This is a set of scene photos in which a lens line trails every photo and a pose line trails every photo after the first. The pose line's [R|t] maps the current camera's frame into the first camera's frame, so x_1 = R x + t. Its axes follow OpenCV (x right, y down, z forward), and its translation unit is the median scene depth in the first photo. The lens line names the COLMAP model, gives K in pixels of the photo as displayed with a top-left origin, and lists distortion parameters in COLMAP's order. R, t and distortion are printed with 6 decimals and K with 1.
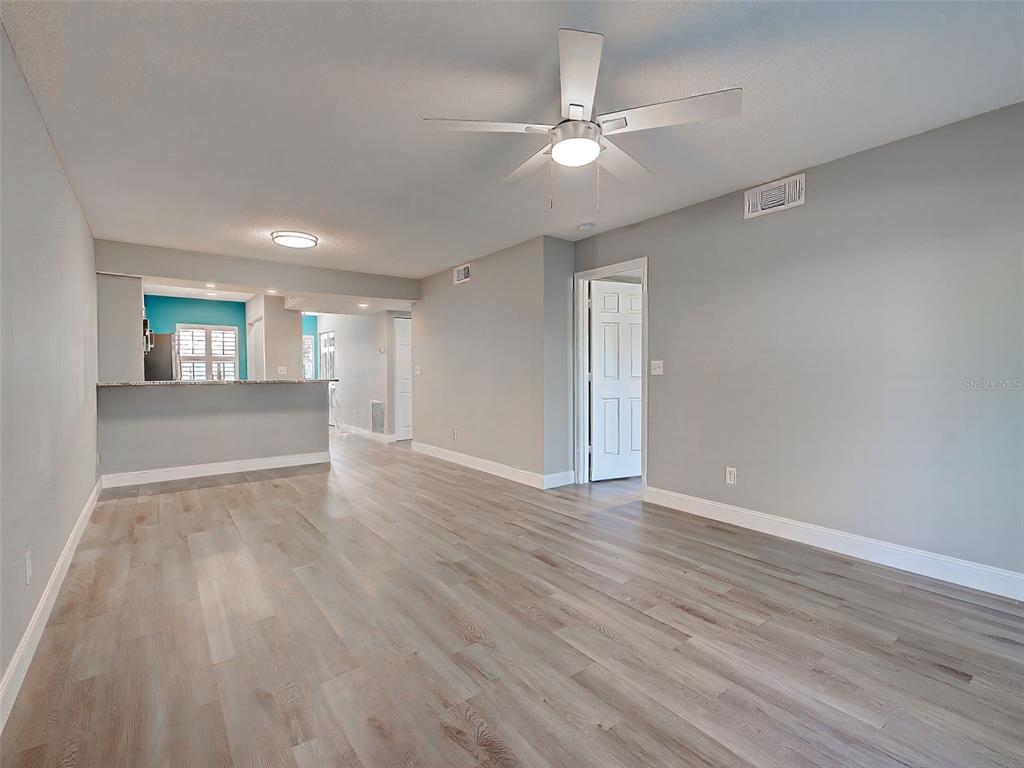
lens RADIAL K [[470.2, 0, 515.8], [0, 470.2, 386.2], [0, 0, 1]] dist [0.011438, -0.000373]
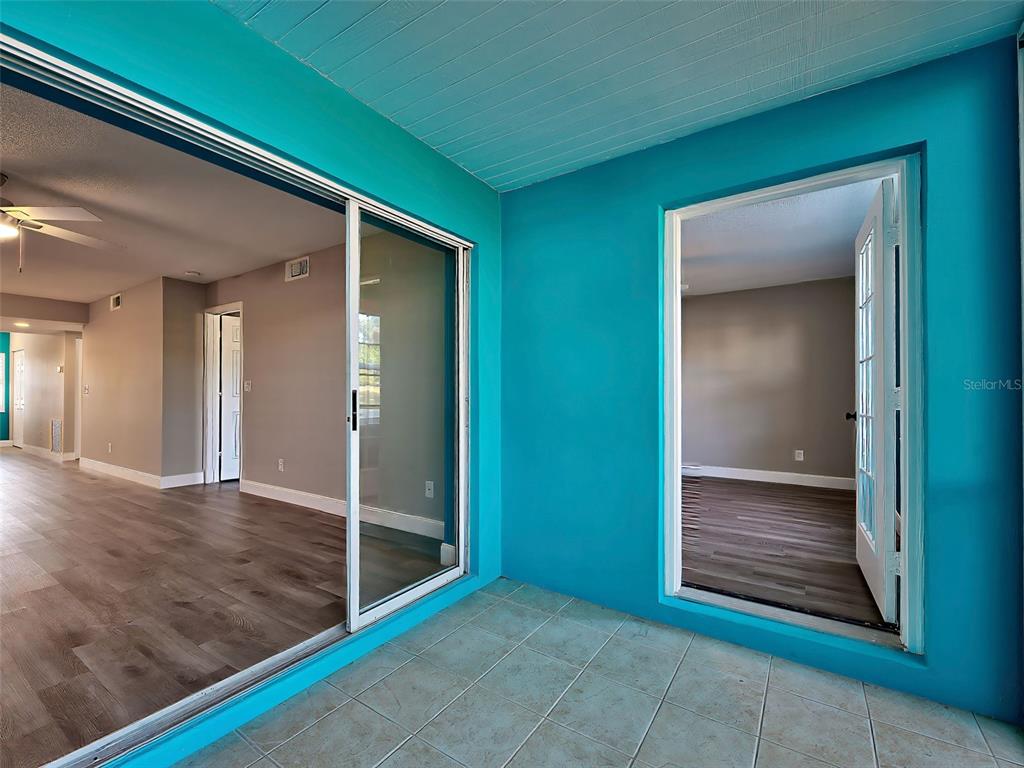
lens RADIAL K [[426.6, 0, 520.4], [0, 426.6, 379.7], [0, 0, 1]] dist [-0.000701, -0.000322]
pose [[0.936895, 0.020931, 0.348984, 0.539610], [0.005625, 0.997175, -0.074908, 0.032759], [-0.349566, 0.072144, 0.934130, -0.332442]]
